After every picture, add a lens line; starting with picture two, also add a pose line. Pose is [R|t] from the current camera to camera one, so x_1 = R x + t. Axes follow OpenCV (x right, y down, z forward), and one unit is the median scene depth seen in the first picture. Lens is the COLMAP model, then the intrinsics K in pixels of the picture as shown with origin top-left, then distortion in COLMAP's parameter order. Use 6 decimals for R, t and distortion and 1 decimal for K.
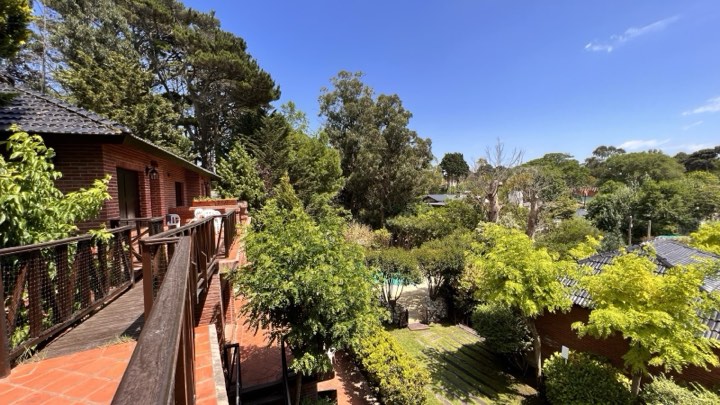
lens RADIAL K [[289.2, 0, 360.0], [0, 289.2, 202.5], [0, 0, 1]] dist [-0.000227, -0.000337]
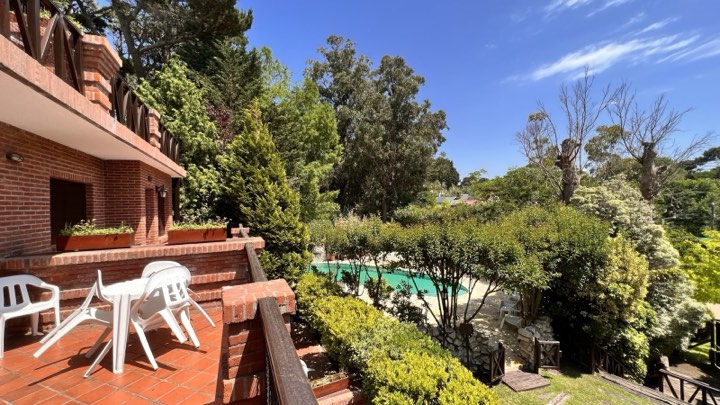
lens RADIAL K [[289.2, 0, 360.0], [0, 289.2, 202.5], [0, 0, 1]] dist [-0.000227, -0.000337]
pose [[0.997780, 0.008943, 0.065988, -0.060245], [-0.005566, 0.998674, -0.051178, 0.098851], [-0.066358, 0.050697, 0.996507, 0.318718]]
